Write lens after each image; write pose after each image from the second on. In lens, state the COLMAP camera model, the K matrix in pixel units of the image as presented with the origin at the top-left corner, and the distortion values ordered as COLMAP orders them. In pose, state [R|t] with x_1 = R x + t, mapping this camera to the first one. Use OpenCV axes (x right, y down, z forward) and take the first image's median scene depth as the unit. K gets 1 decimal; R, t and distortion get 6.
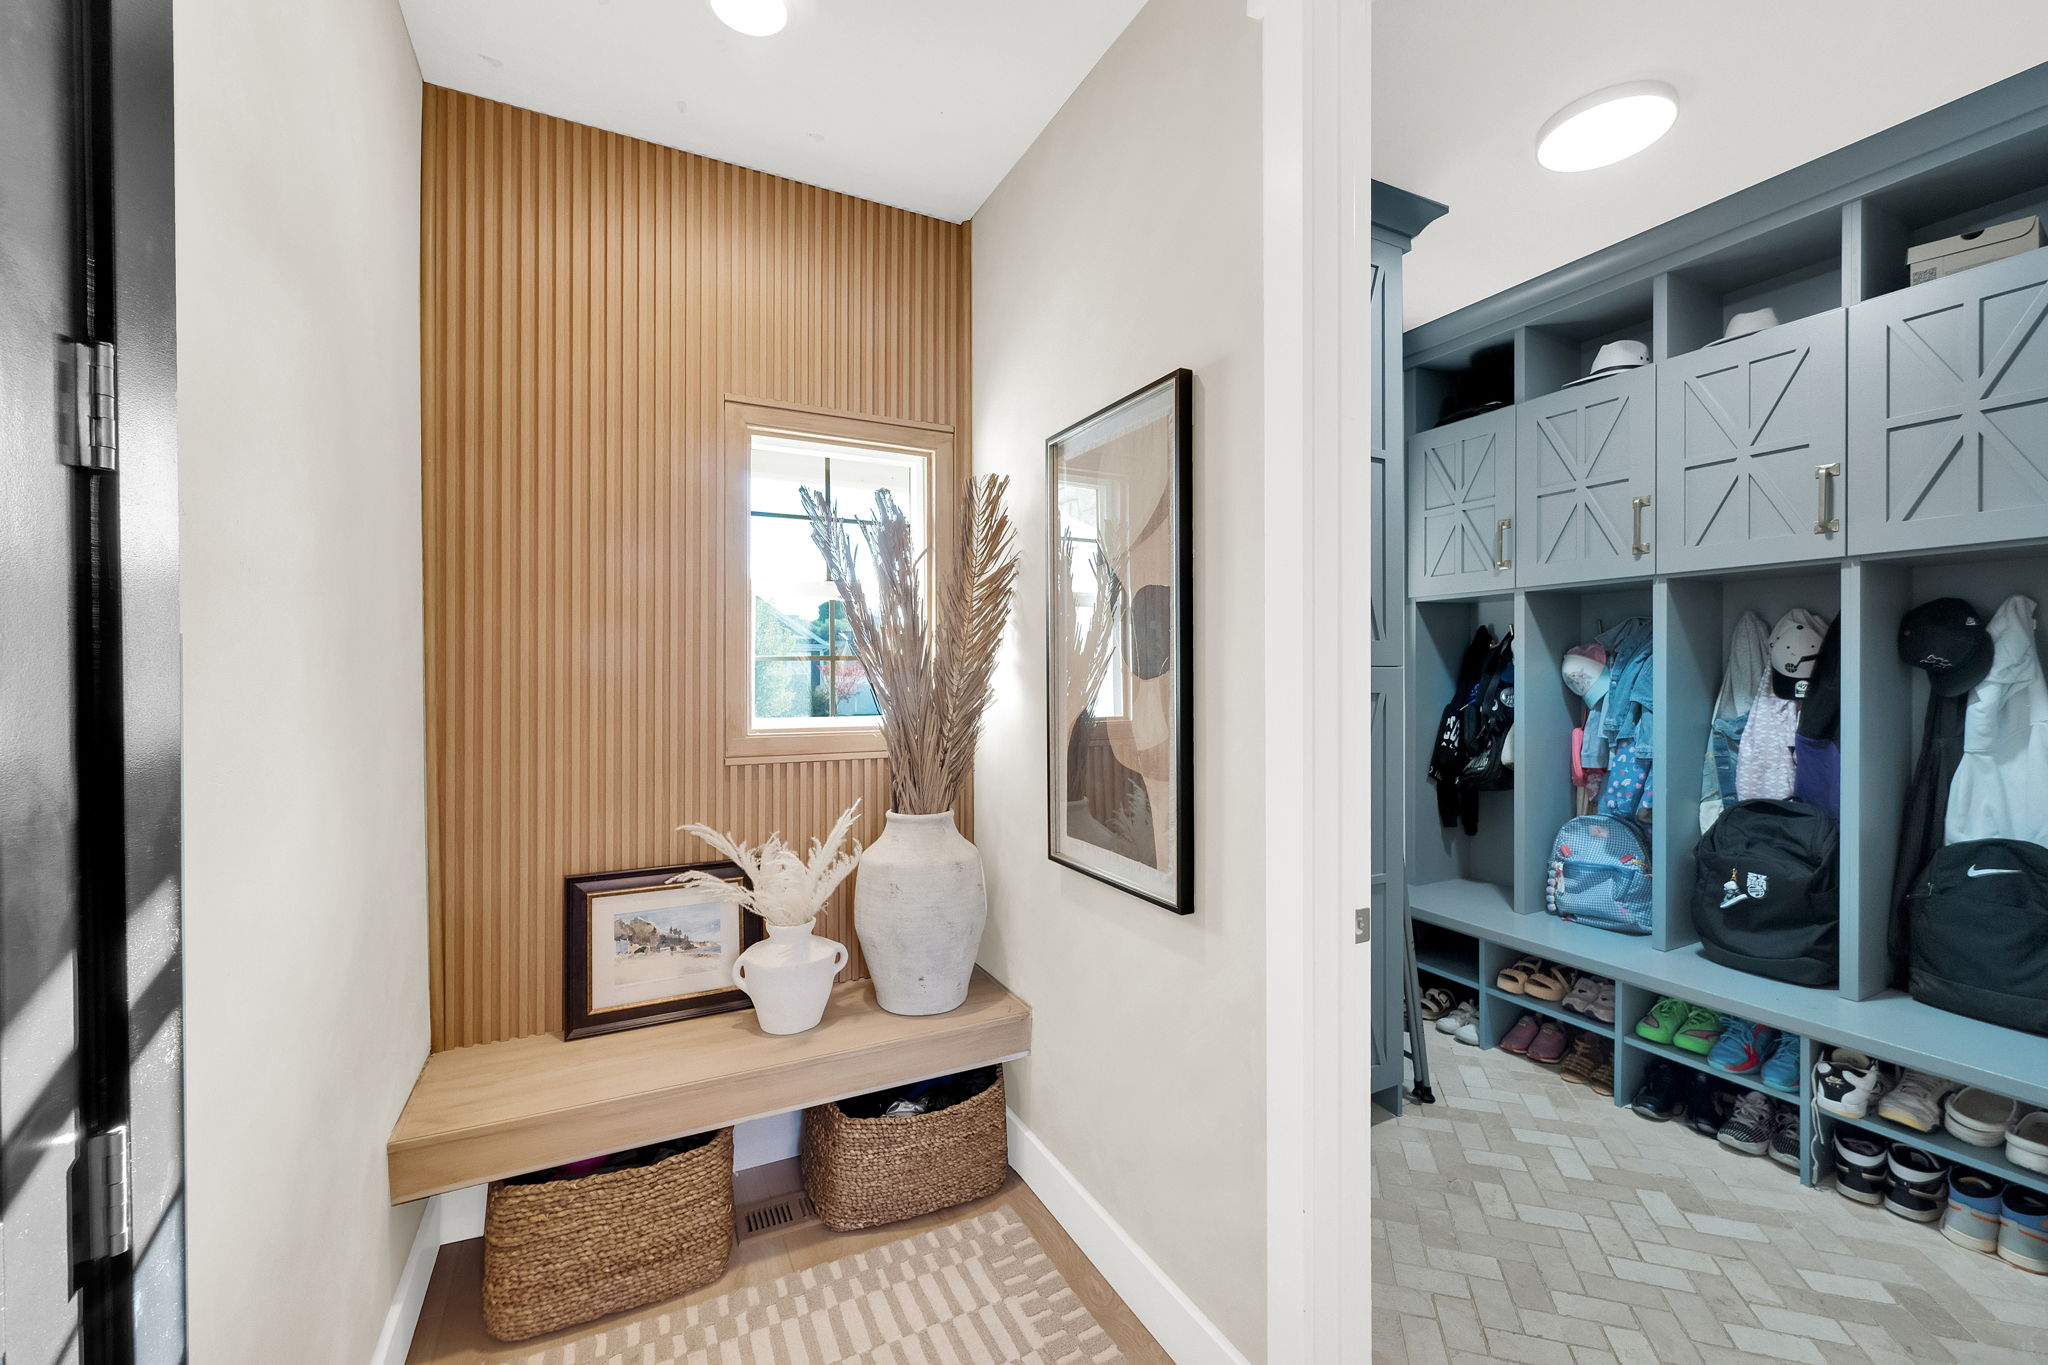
lens RADIAL K [[828.1, 0, 1022.7], [0, 828.1, 686.2], [0, 0, 1]] dist [-0.009603, 0.001787]
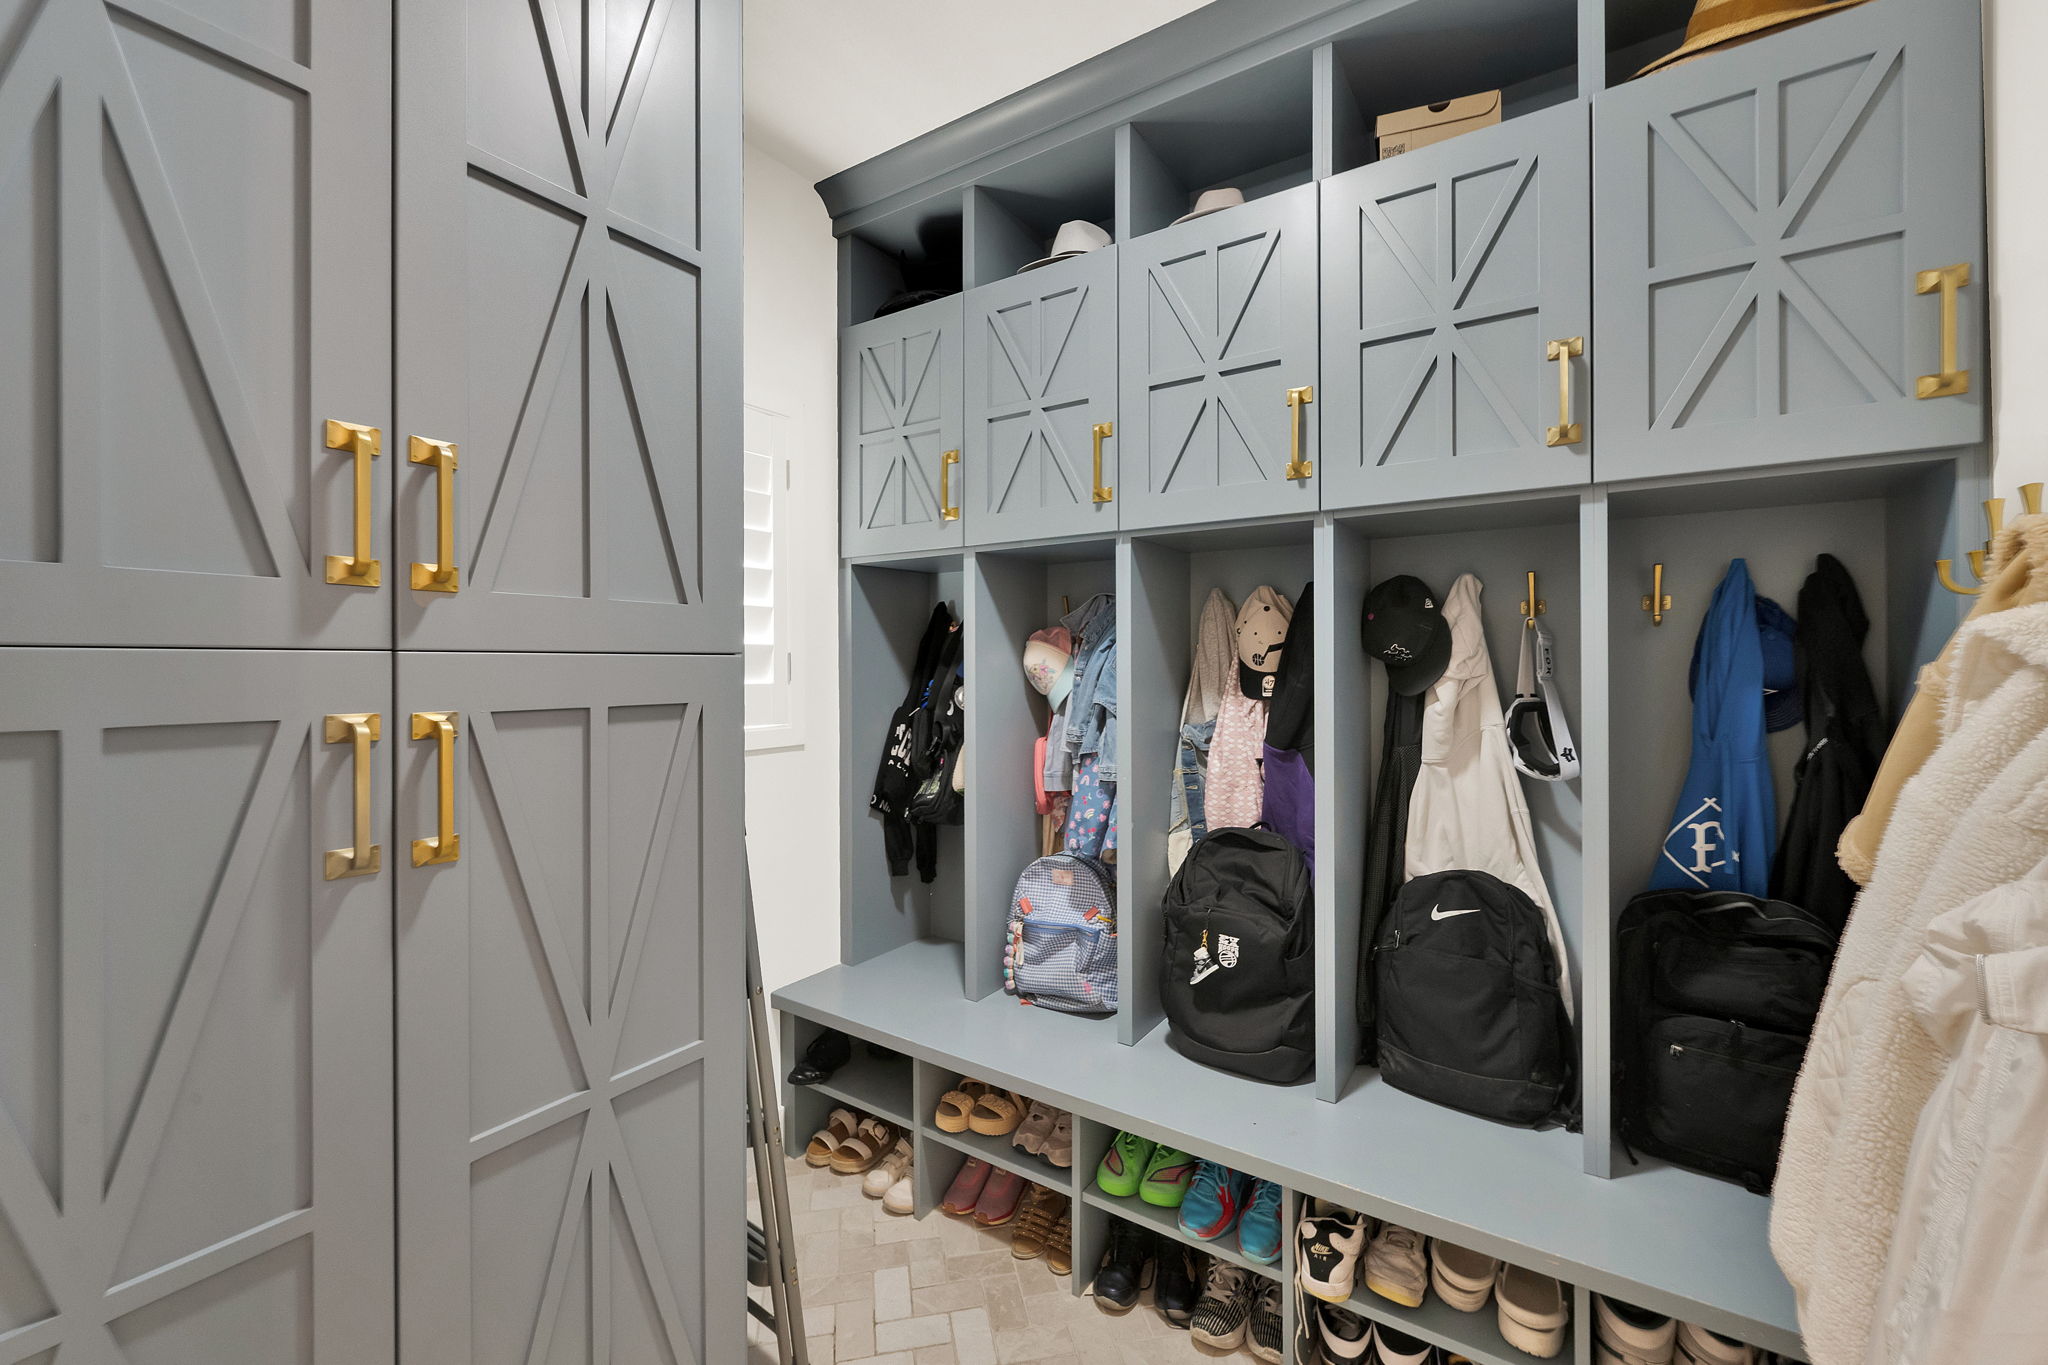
lens RADIAL K [[828.1, 0, 1028.9], [0, 828.1, 672.3], [0, 0, 1]] dist [-0.009603, 0.001787]
pose [[0.870866, -0.002512, 0.491513, 0.369546], [0.004647, 0.999984, -0.003123, -0.008771], [-0.491498, 0.005004, 0.870864, 0.437682]]
